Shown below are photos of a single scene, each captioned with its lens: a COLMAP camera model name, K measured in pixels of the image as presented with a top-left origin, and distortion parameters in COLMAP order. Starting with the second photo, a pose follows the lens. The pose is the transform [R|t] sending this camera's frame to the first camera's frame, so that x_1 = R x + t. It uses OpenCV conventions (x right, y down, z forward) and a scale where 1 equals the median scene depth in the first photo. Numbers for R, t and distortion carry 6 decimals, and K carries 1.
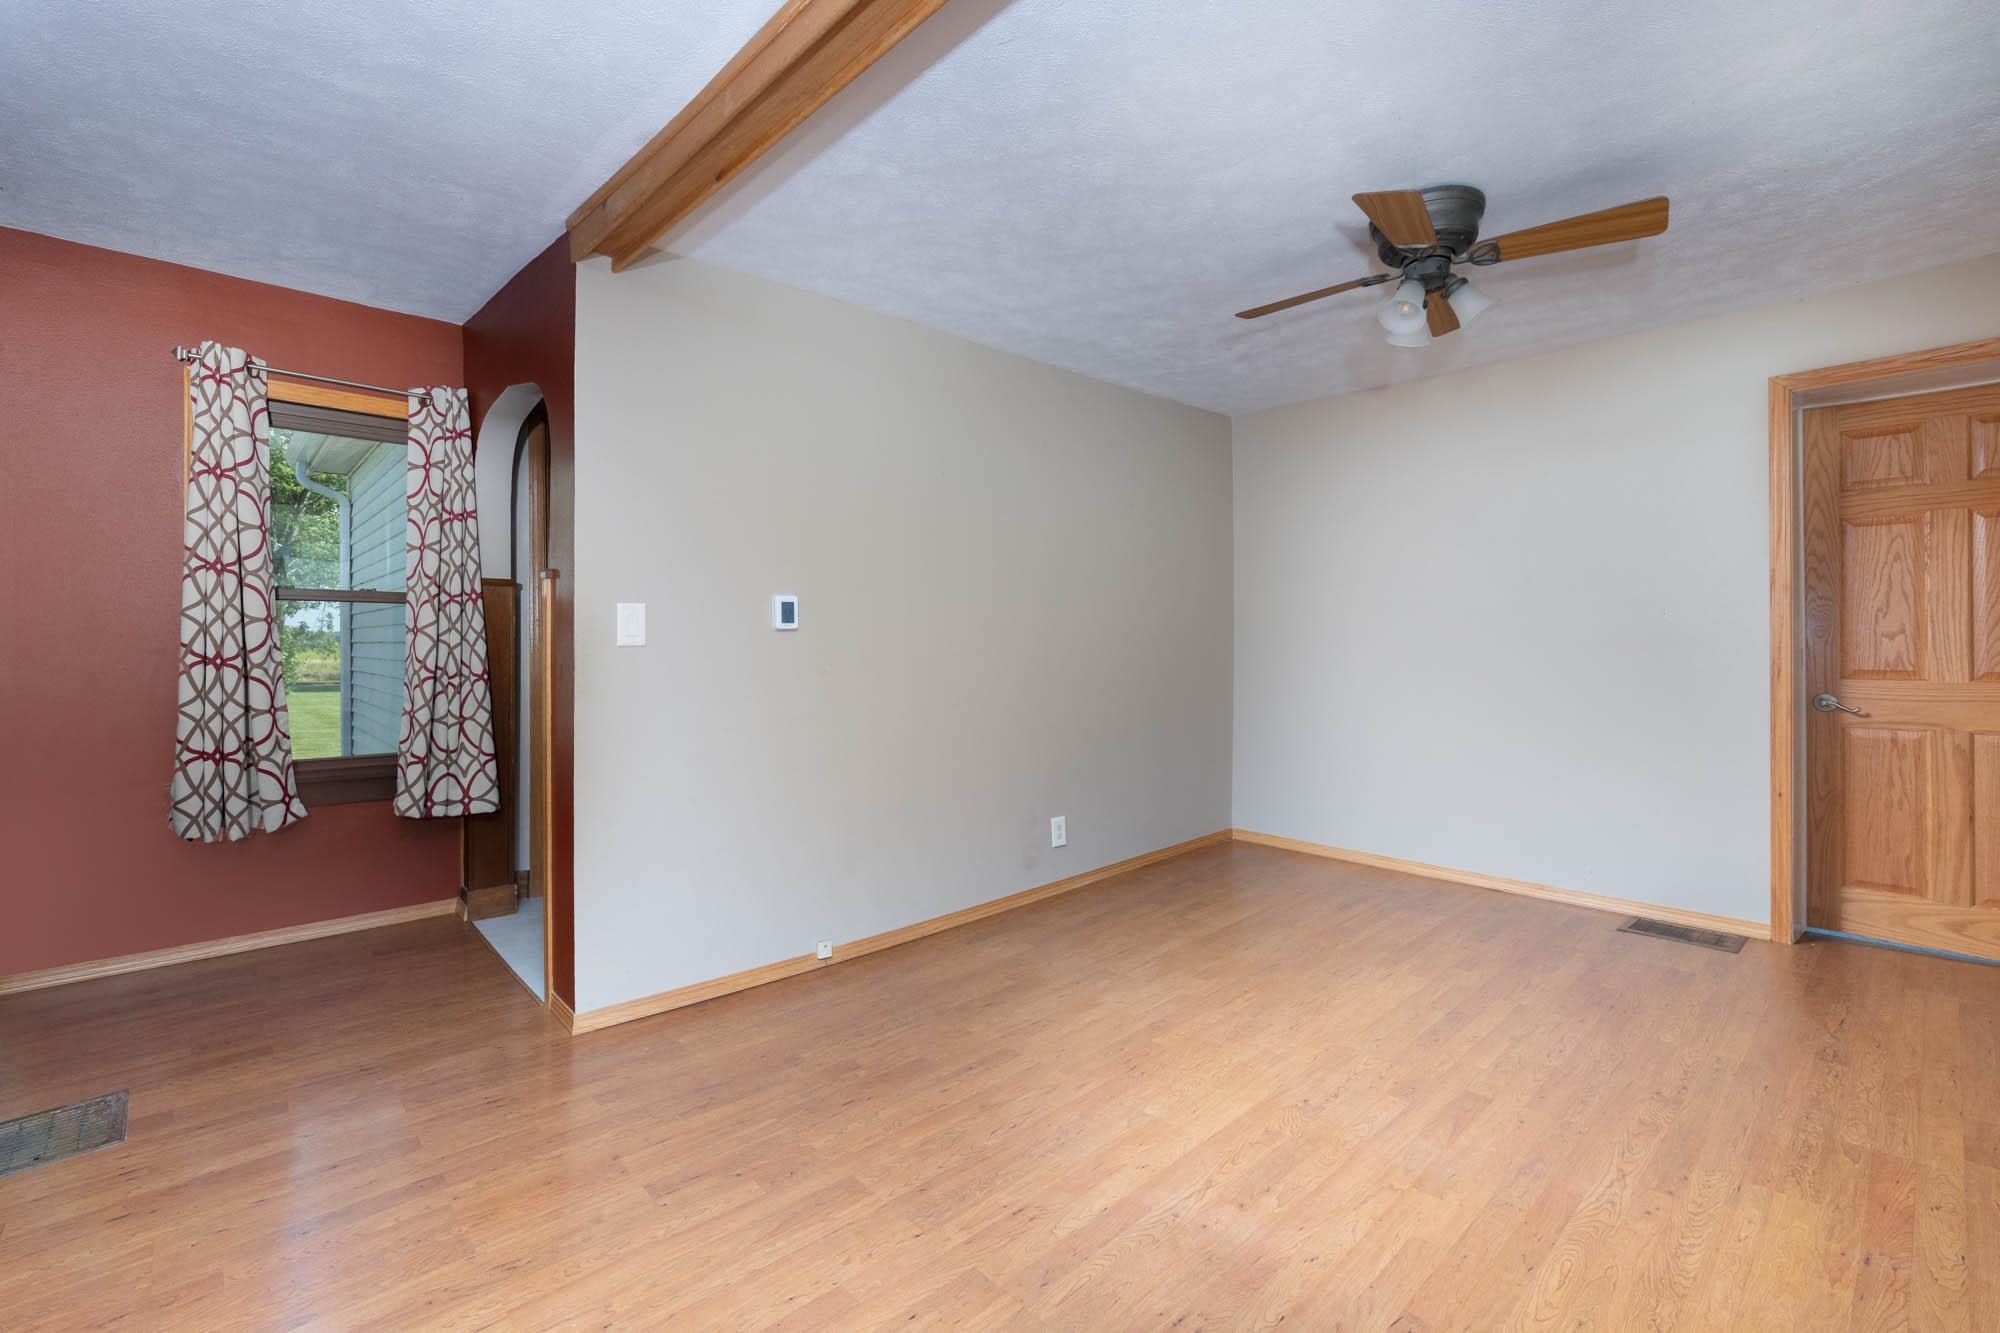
lens RADIAL K [[875.1, 0, 989.1], [0, 875.1, 629.0], [0, 0, 1]] dist [-0.000334, -0.000269]
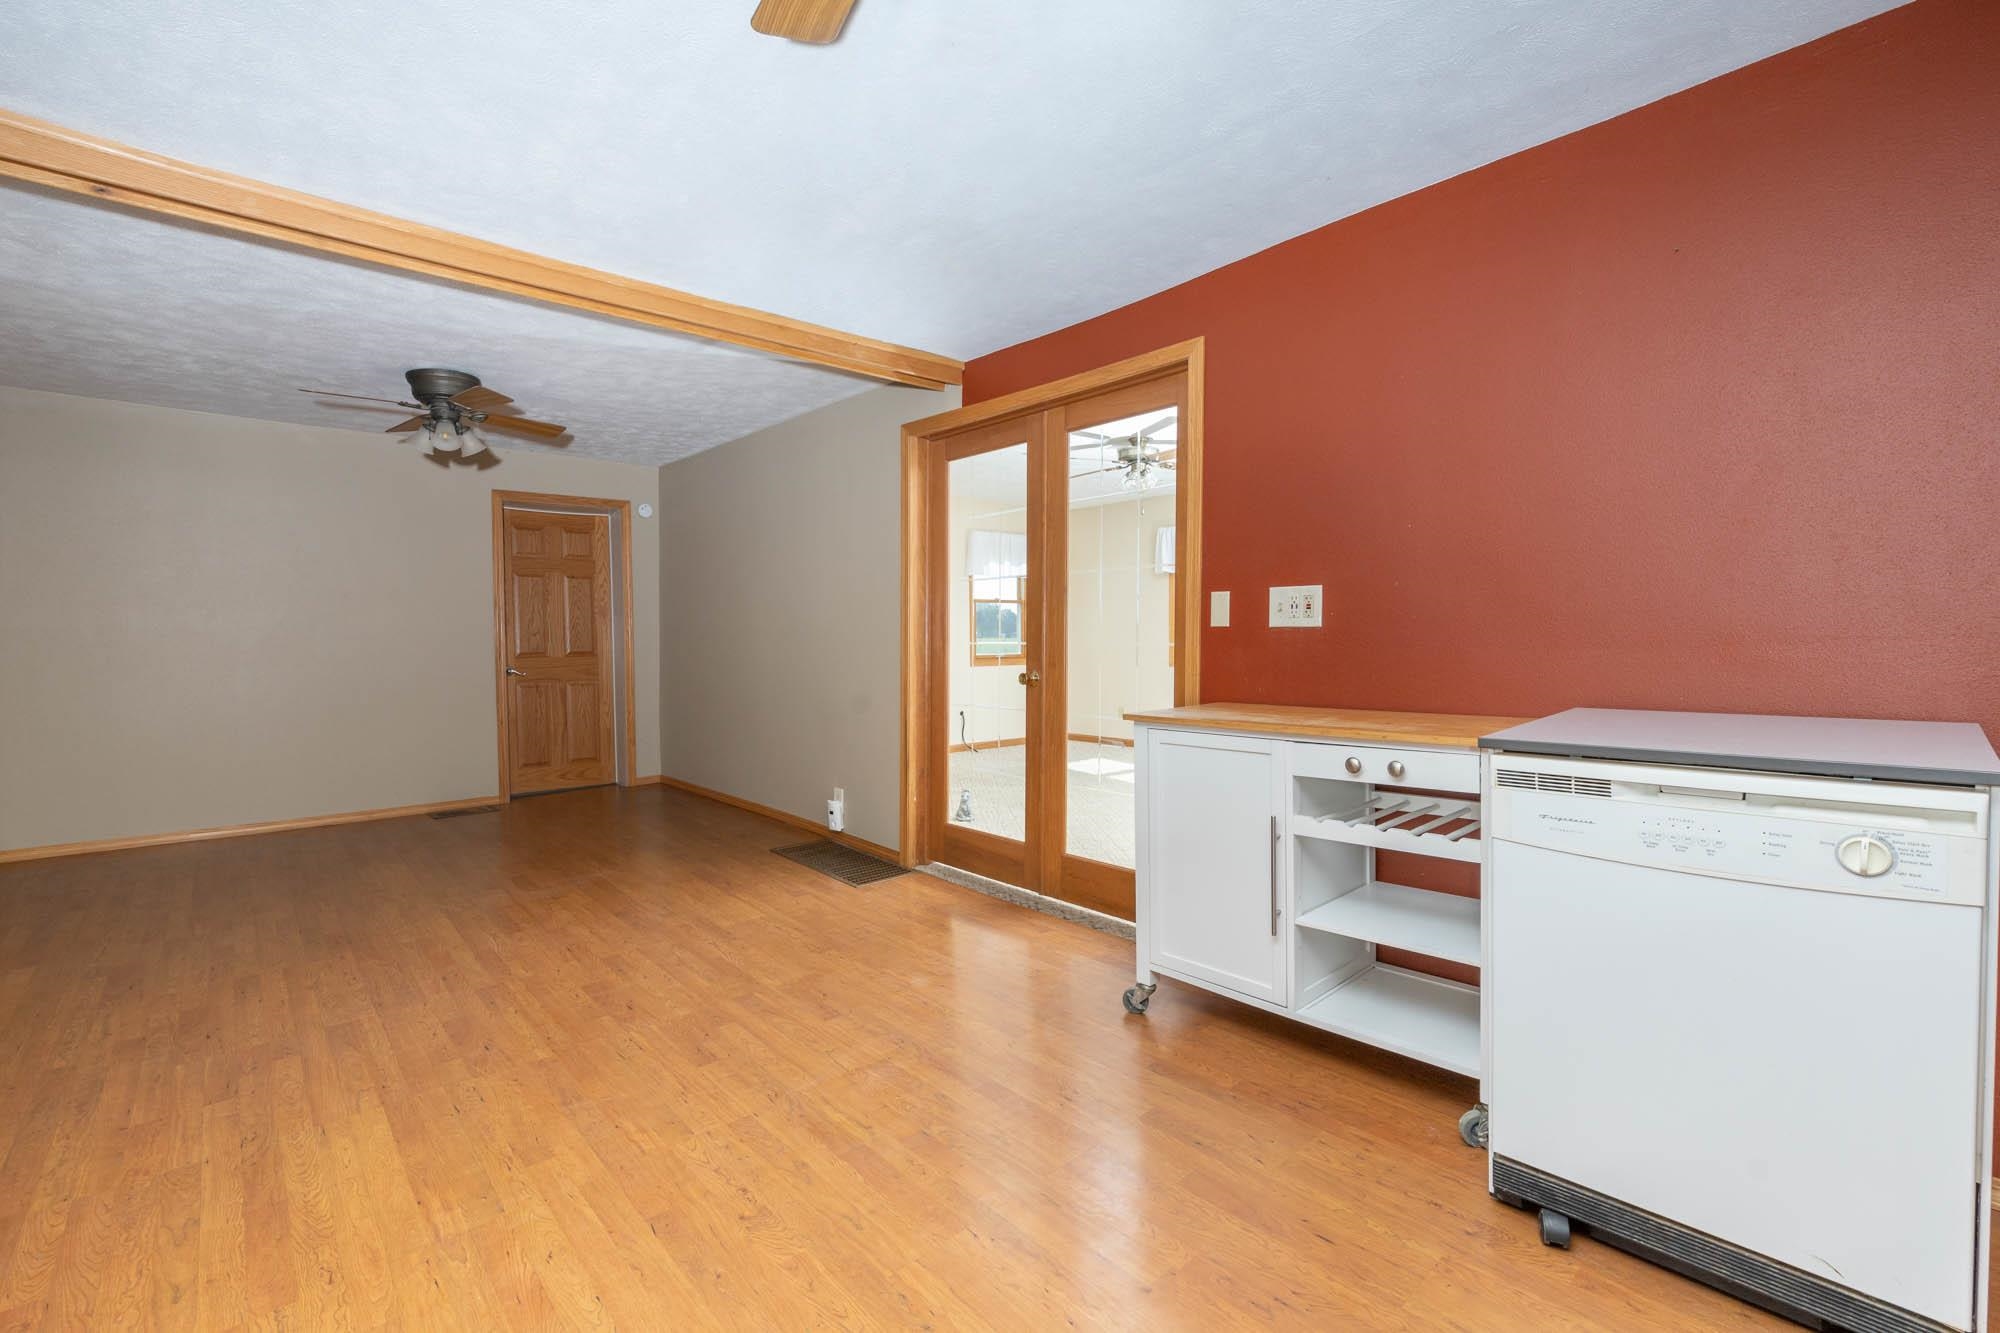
lens RADIAL K [[875.1, 0, 1006.9], [0, 875.1, 673.0], [0, 0, 1]] dist [-0.000334, -0.000269]
pose [[-0.004219, -0.043338, 0.999052, -1.510221], [-0.005012, 0.999049, 0.043317, 0.005480], [-0.999979, -0.004825, -0.004432, -0.058106]]
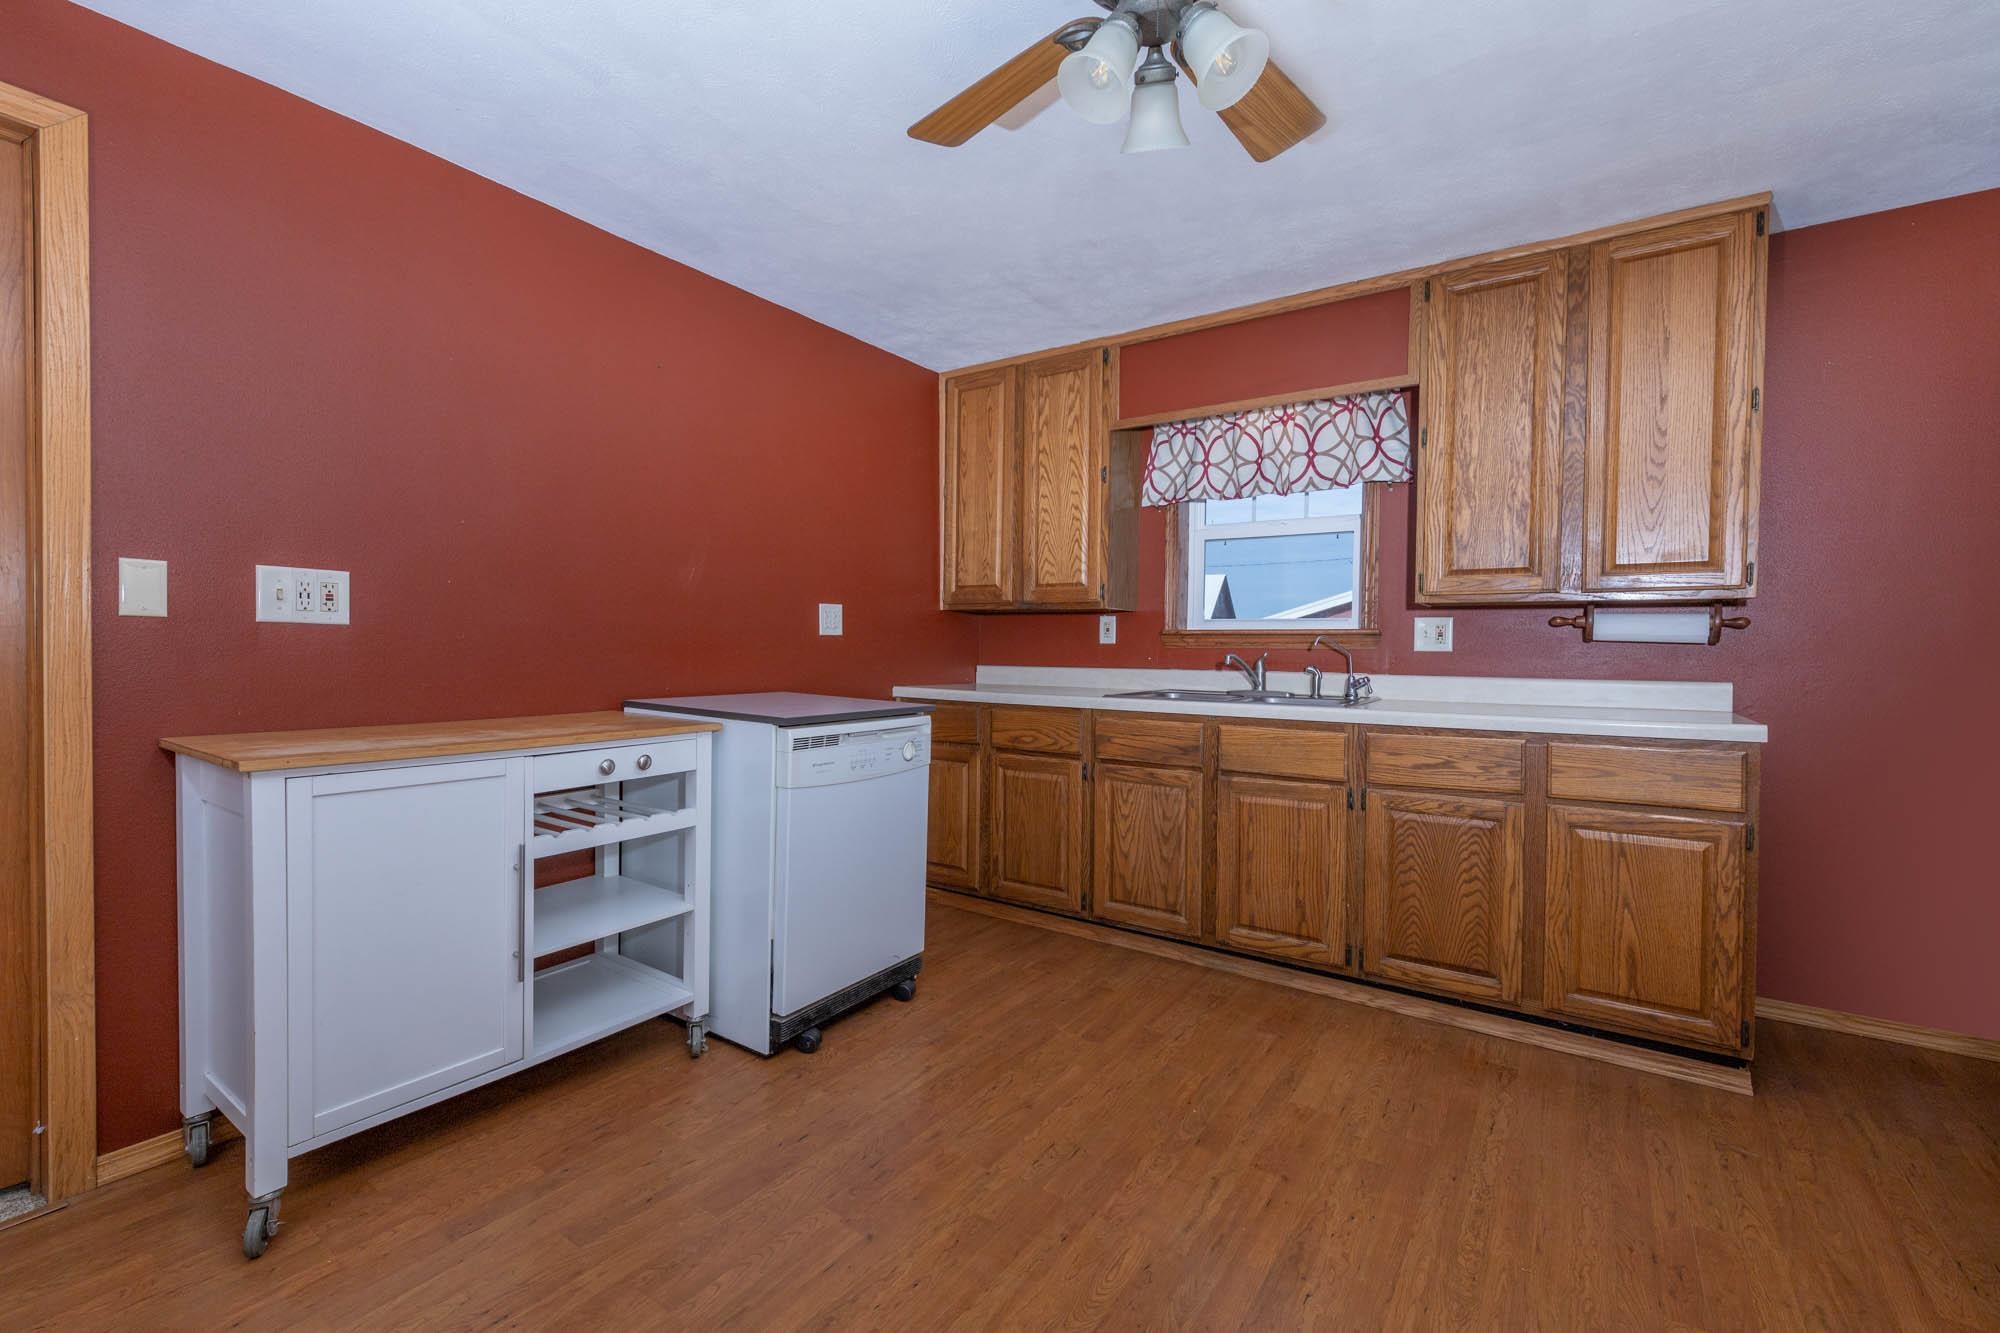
lens RADIAL K [[875.1, 0, 971.3], [0, 875.1, 667.2], [0, 0, 1]] dist [-0.000334, -0.000269]
pose [[-0.973745, -0.014069, -0.227207, -0.602539], [-0.016719, 0.999813, 0.009747, 0.020248], [0.227027, 0.013289, -0.973798, 0.702534]]
